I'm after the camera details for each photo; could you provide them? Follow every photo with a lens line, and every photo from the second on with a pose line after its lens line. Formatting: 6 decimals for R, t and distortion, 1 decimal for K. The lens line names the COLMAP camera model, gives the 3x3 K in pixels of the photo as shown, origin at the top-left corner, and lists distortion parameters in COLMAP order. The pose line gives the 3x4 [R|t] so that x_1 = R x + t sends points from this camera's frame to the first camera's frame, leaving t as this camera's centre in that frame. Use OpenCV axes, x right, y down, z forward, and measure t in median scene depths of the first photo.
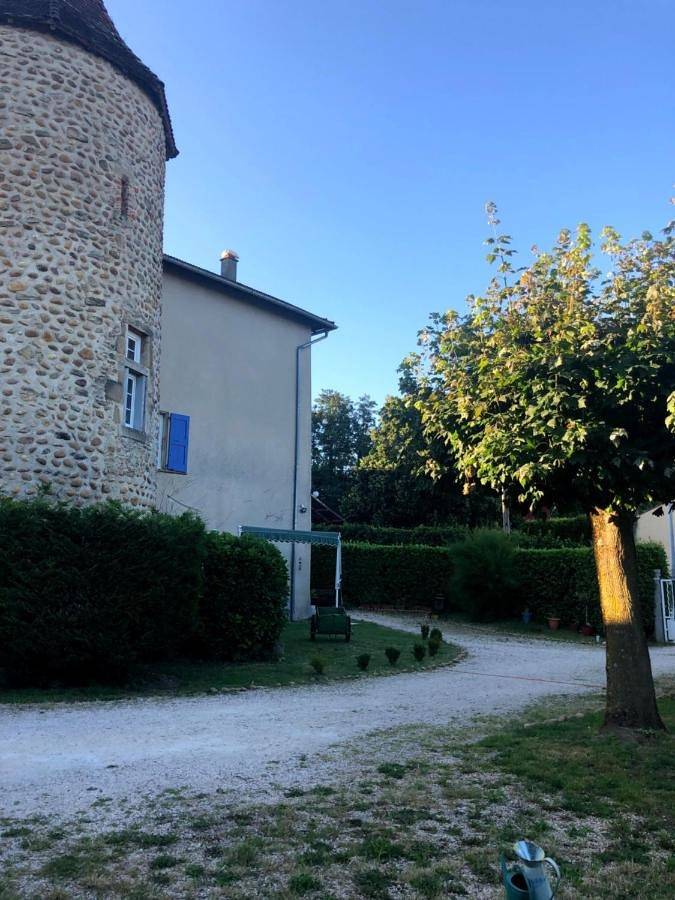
lens RADIAL K [[726.9, 0, 335.9], [0, 726.9, 450.1], [0, 0, 1]] dist [0.008594, -0.004422]
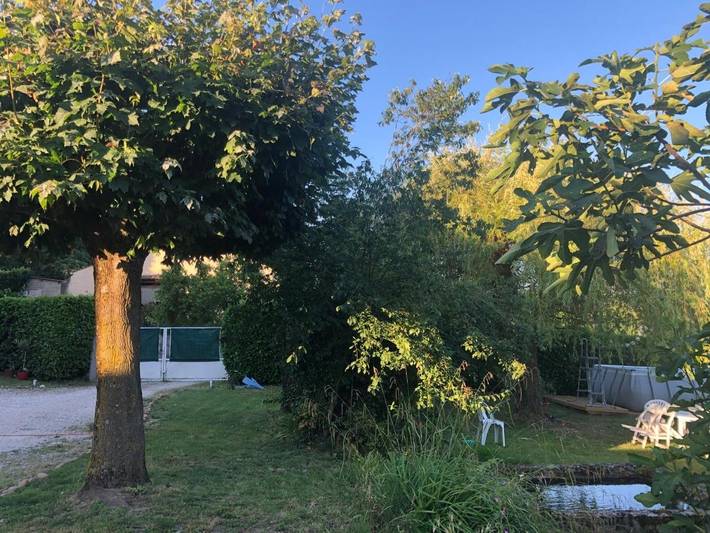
lens RADIAL K [[573.4, 0, 353.1], [0, 573.4, 260.7], [0, 0, 1]] dist [0.008594, -0.004422]
pose [[0.644627, 0.089710, 0.759215, 0.017491], [-0.136820, 0.990596, -0.000881, 0.057622], [-0.752154, -0.103308, 0.650839, 0.352169]]
